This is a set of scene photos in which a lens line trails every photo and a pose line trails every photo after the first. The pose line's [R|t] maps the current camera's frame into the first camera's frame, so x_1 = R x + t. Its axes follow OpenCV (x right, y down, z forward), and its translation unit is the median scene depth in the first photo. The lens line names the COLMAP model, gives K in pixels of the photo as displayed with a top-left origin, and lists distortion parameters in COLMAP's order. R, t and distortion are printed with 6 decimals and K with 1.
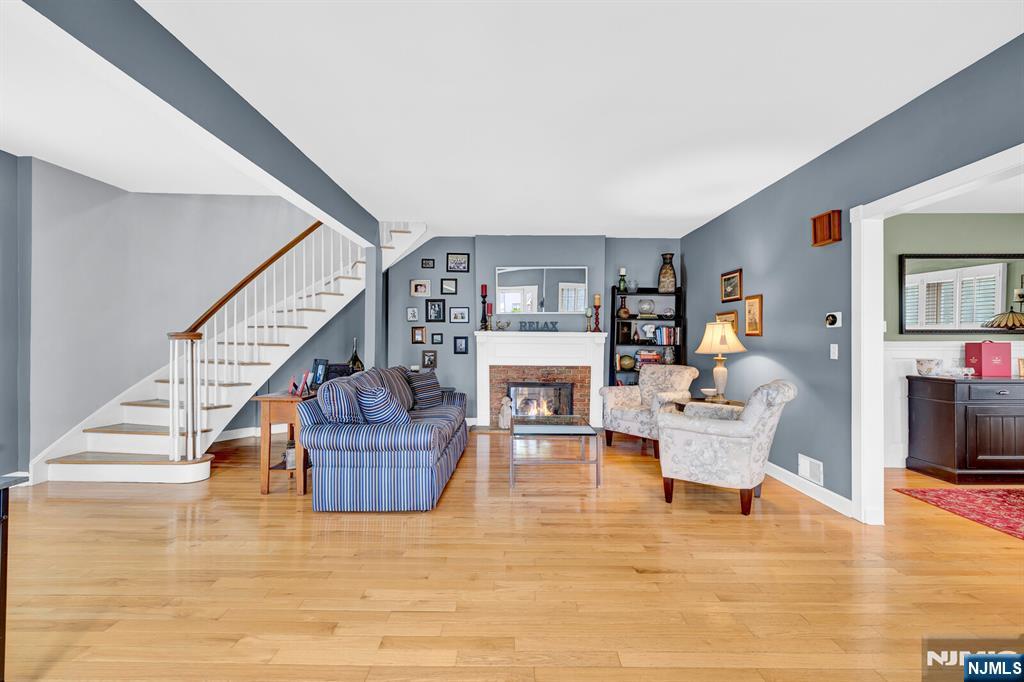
lens RADIAL K [[439.7, 0, 512.5], [0, 439.7, 339.8], [0, 0, 1]] dist [0.001256, 0.000308]
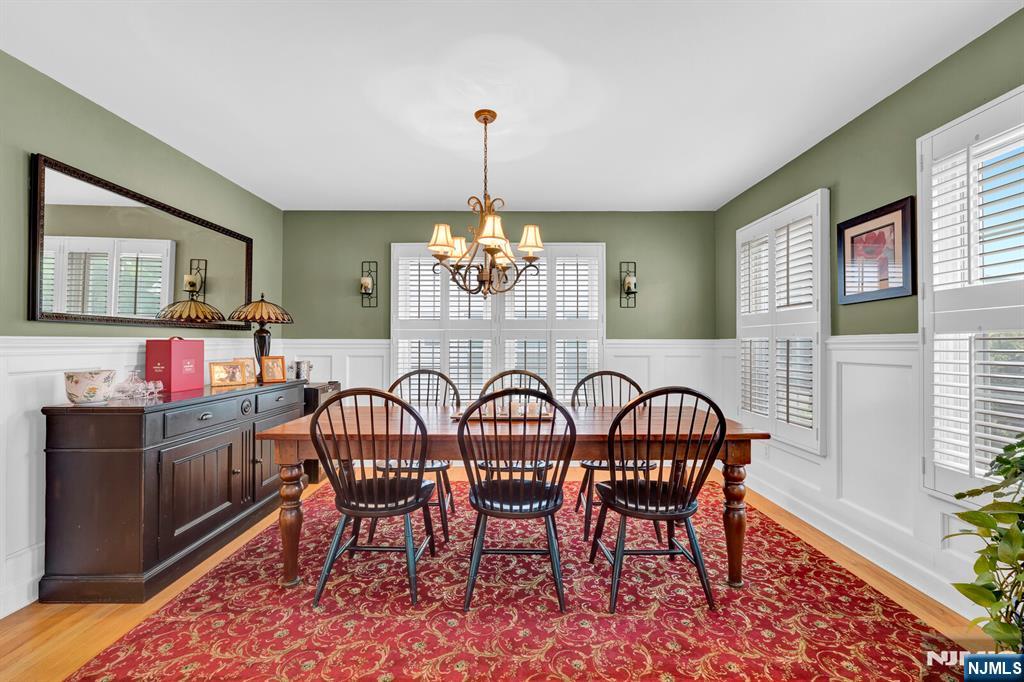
lens RADIAL K [[439.7, 0, 512.5], [0, 439.7, 339.8], [0, 0, 1]] dist [0.001256, 0.000308]
pose [[0.004092, 0.008898, 0.999952, 0.340557], [-0.003345, 0.999955, -0.008884, 0.008434], [-0.999986, -0.003309, 0.004122, 0.397655]]
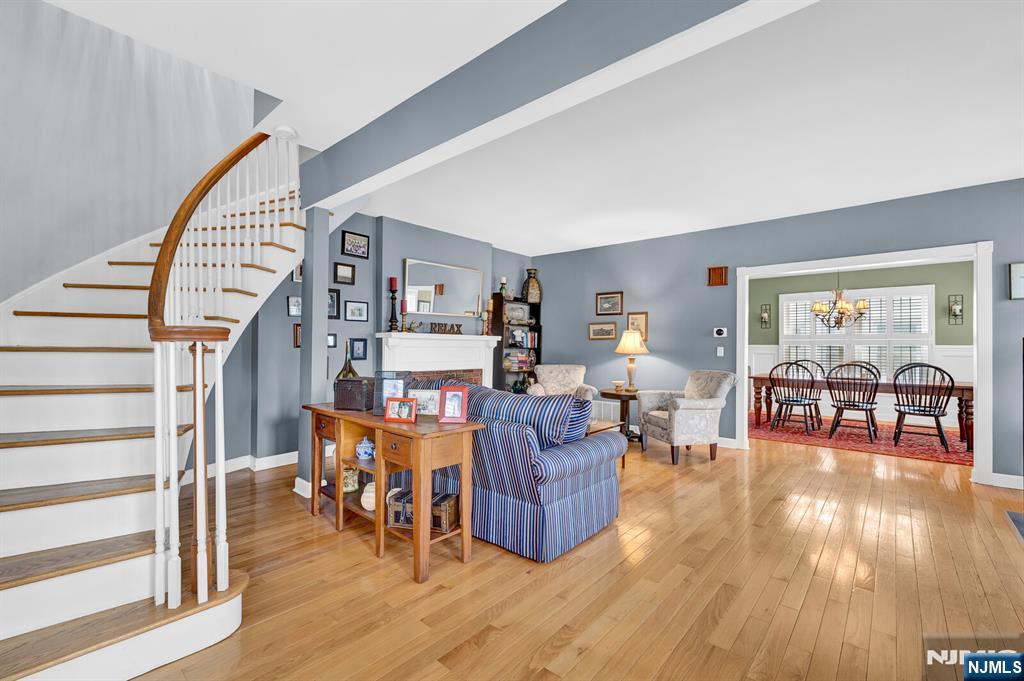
lens RADIAL K [[446.9, 0, 512.0], [0, 446.9, 340.5], [0, 0, 1]] dist [-0.001326, -0.000084]
pose [[0.653254, 0.008979, 0.757086, -0.655345], [-0.005586, 0.999960, -0.007039, 0.000687], [-0.757118, 0.000369, 0.653278, 0.310822]]
